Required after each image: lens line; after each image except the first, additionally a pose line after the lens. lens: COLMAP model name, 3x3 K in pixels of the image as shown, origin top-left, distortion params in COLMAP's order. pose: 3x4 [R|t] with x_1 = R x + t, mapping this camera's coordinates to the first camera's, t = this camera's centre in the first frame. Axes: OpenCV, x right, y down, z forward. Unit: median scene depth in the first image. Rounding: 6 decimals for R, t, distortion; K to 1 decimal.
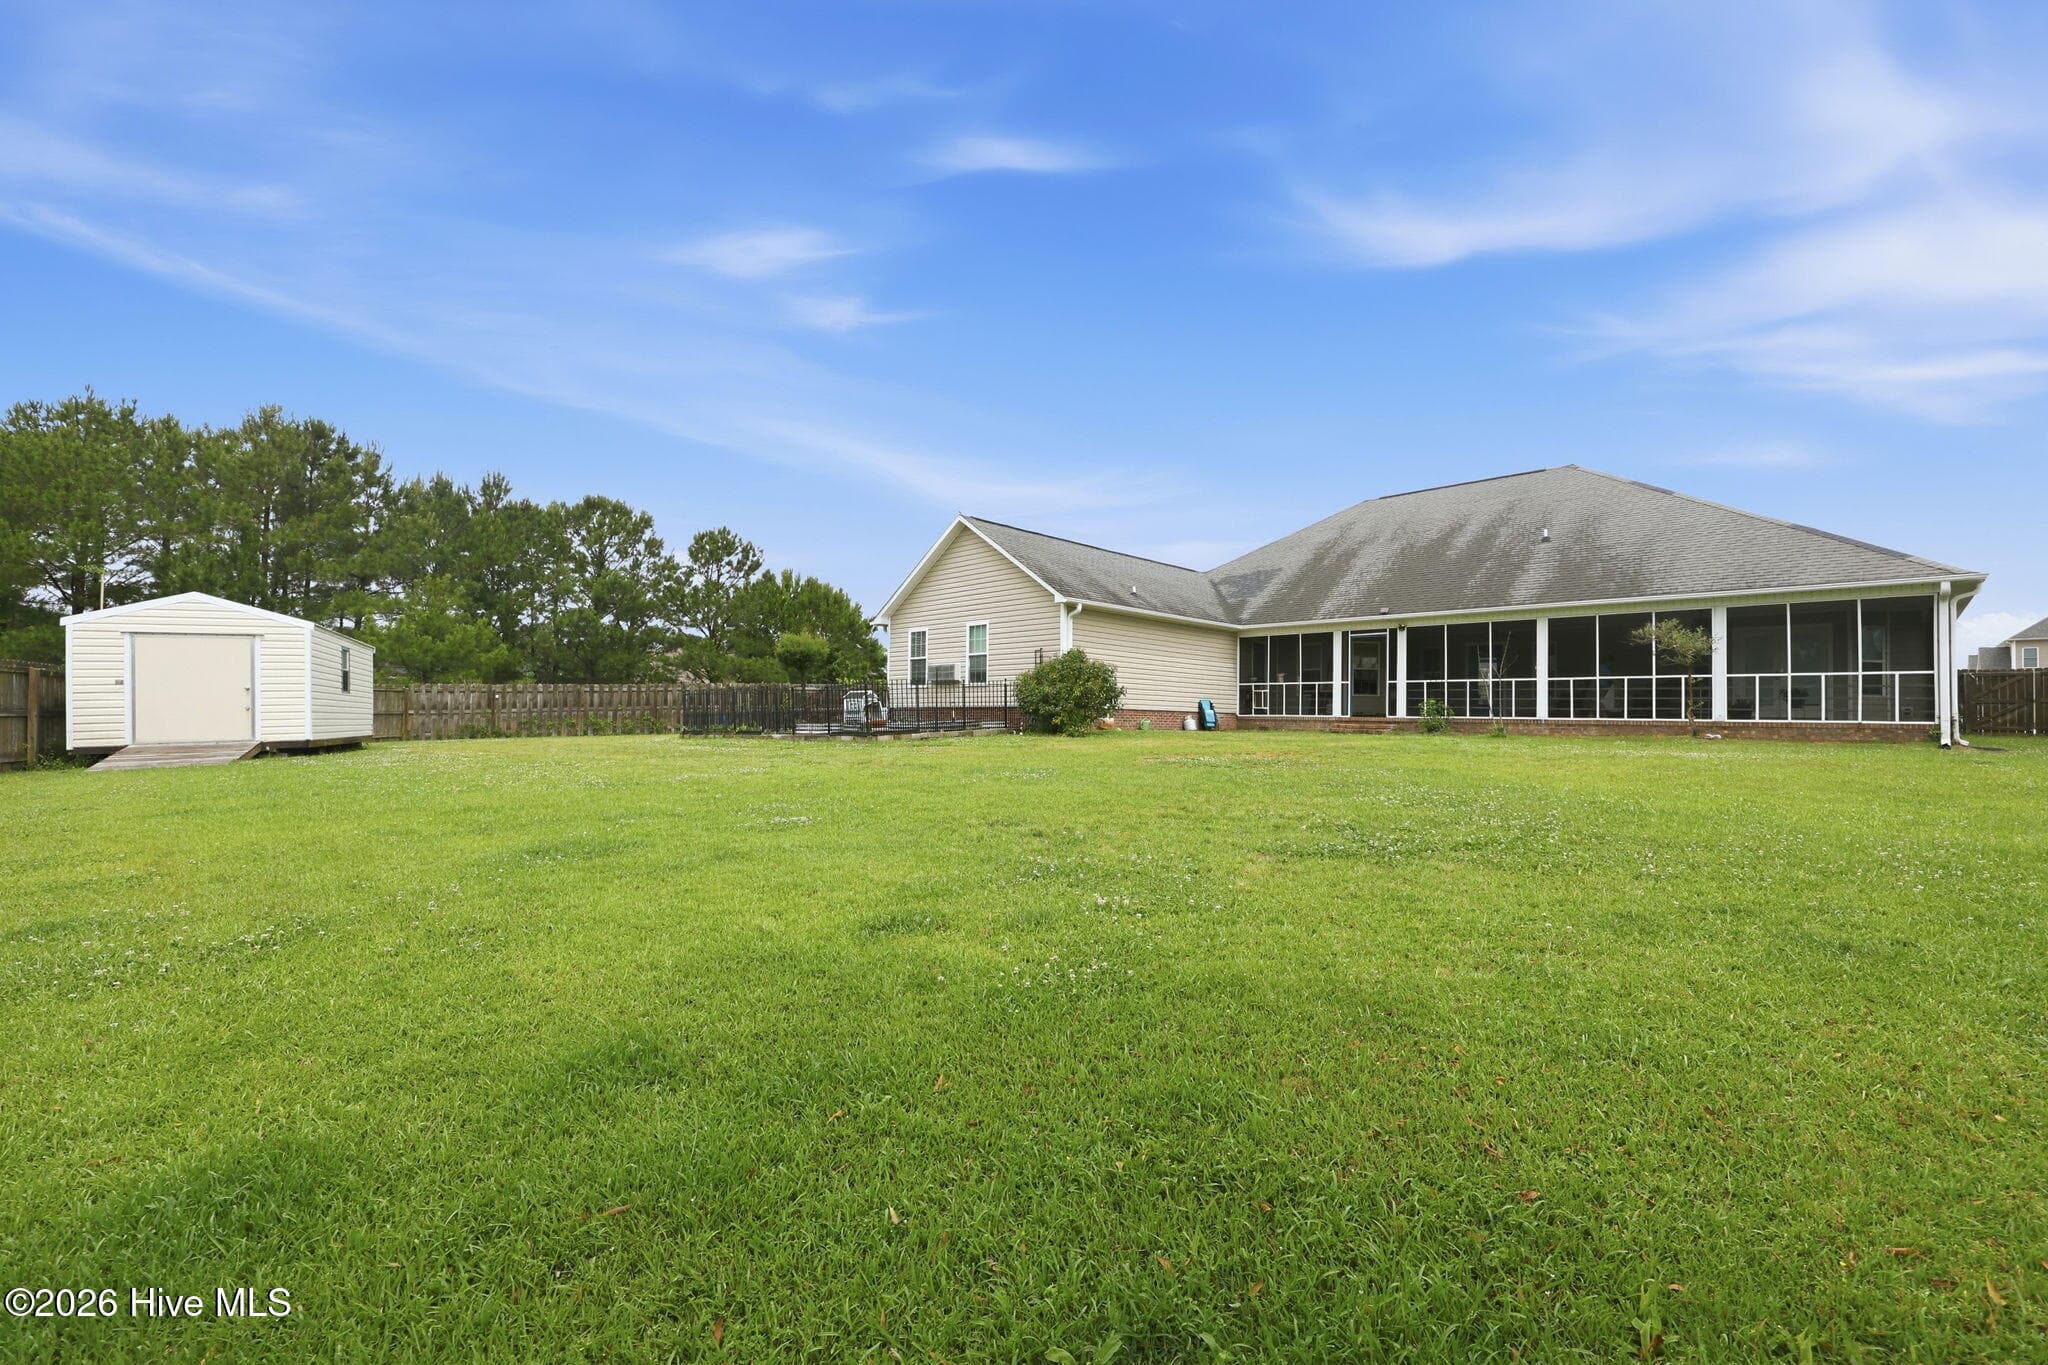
lens RADIAL K [[840.7, 0, 1035.2], [0, 840.7, 700.7], [0, 0, 1]] dist [0.000685, -0.000080]
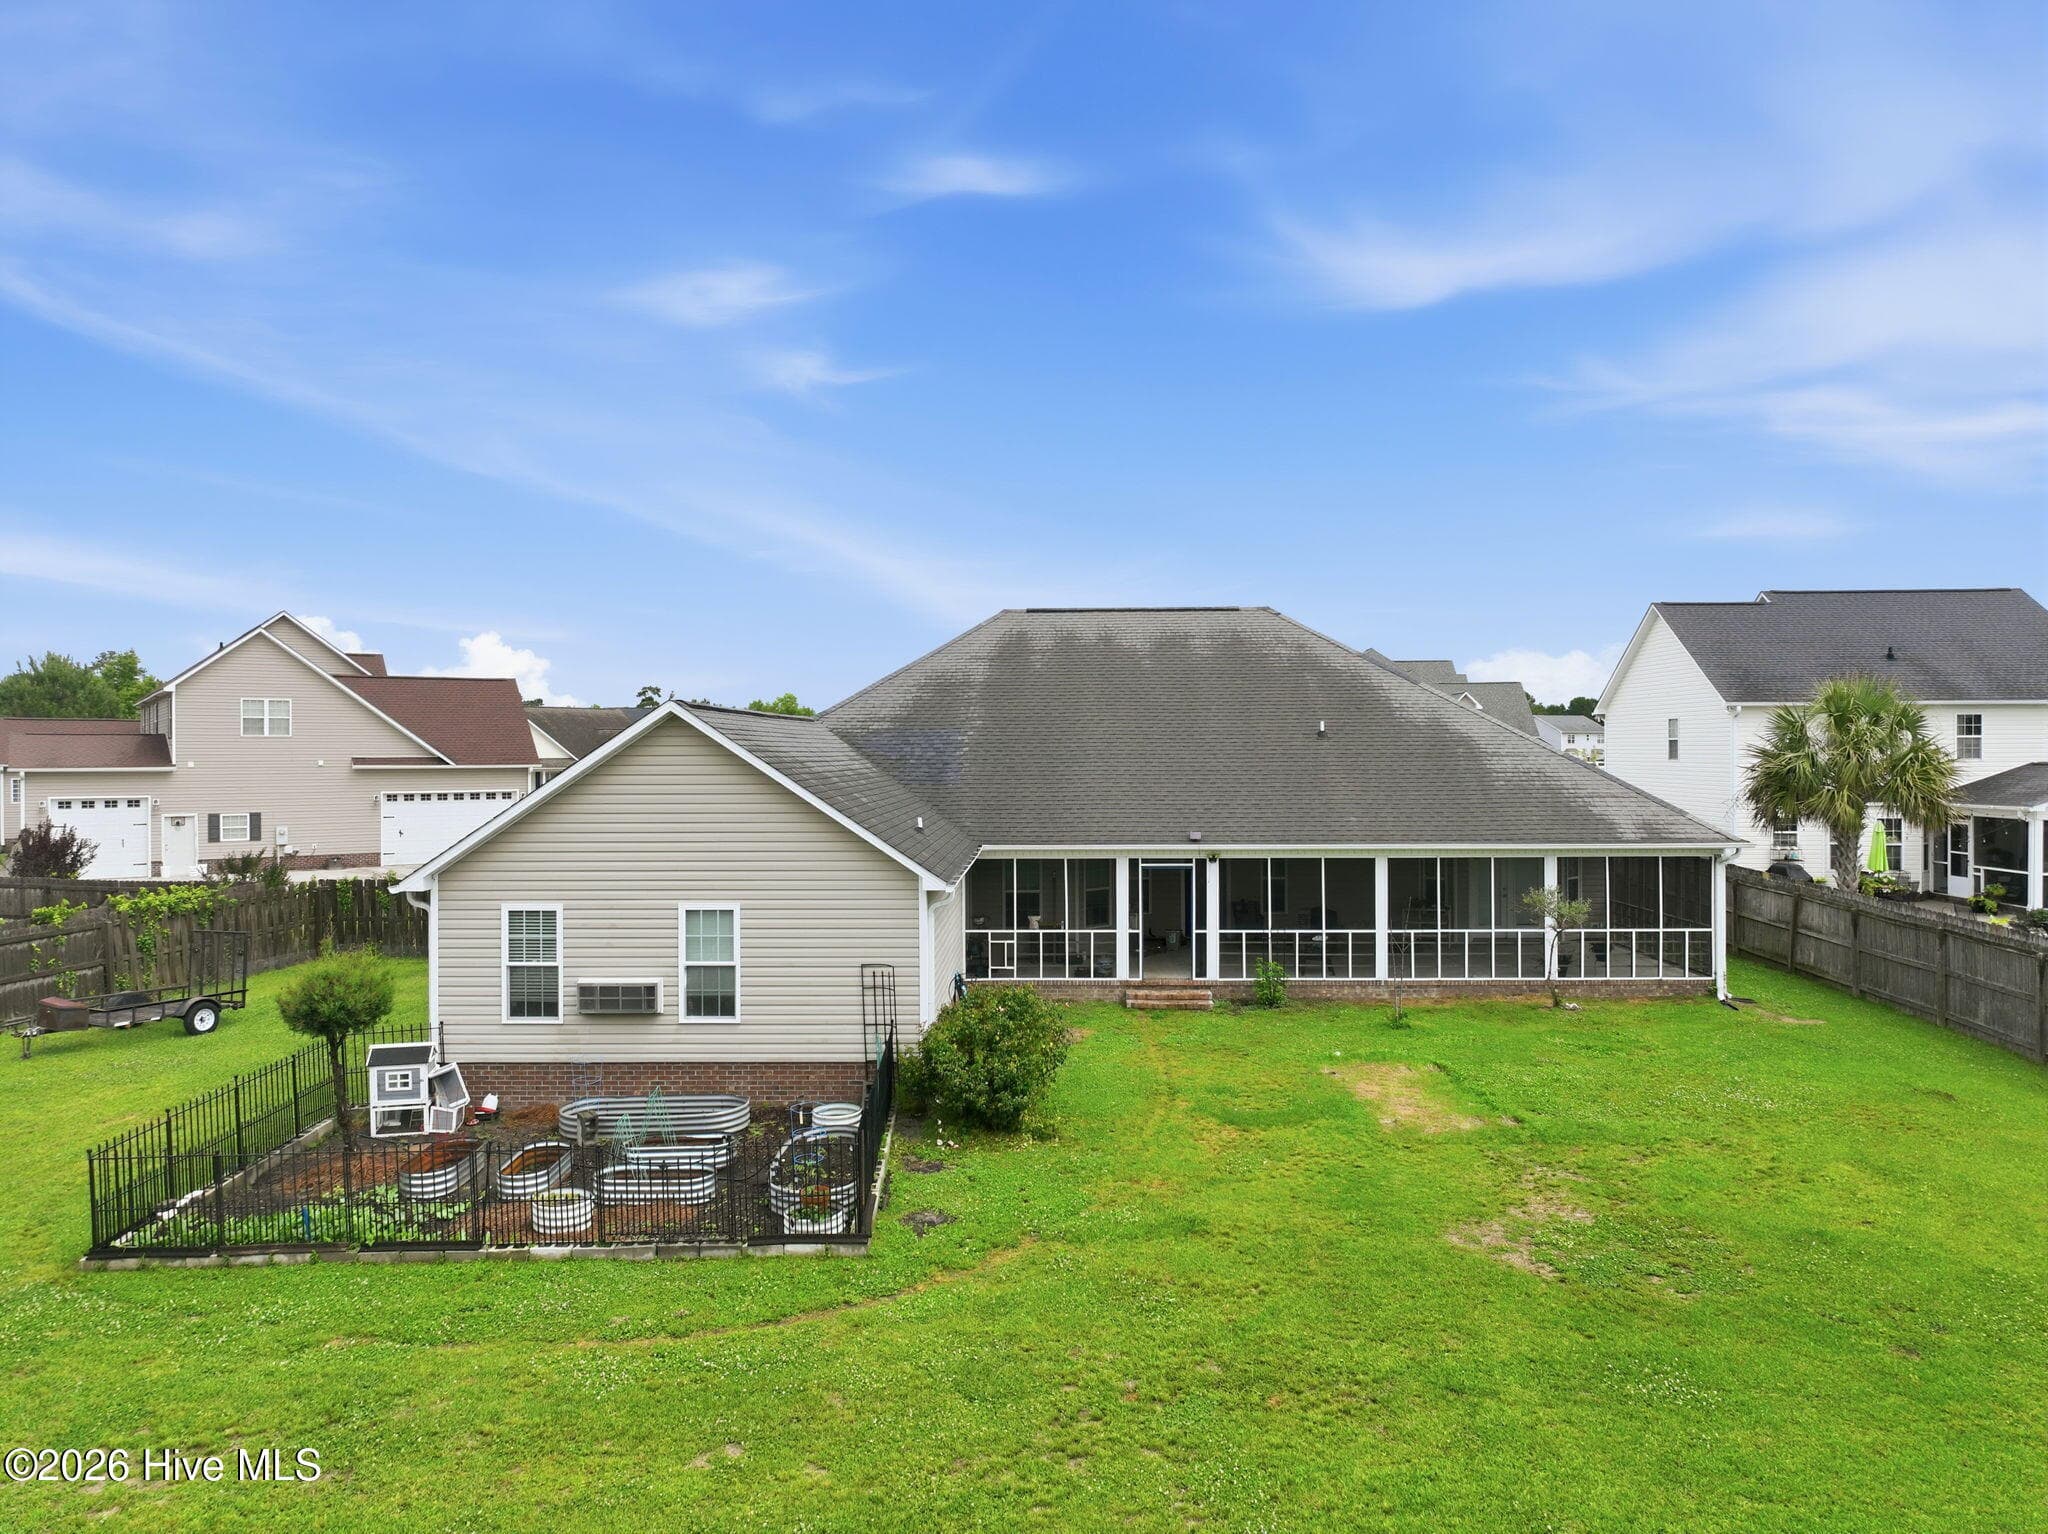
lens RADIAL K [[1435.5, 0, 1026.0], [0, 1435.5, 757.3], [0, 0, 1]] dist [0.001680, 0.011910]
pose [[0.735466, -0.020040, 0.677265, -0.516031], [0.002956, 0.999648, 0.026370, -0.201408], [-0.677555, -0.017392, 0.735266, 0.179581]]
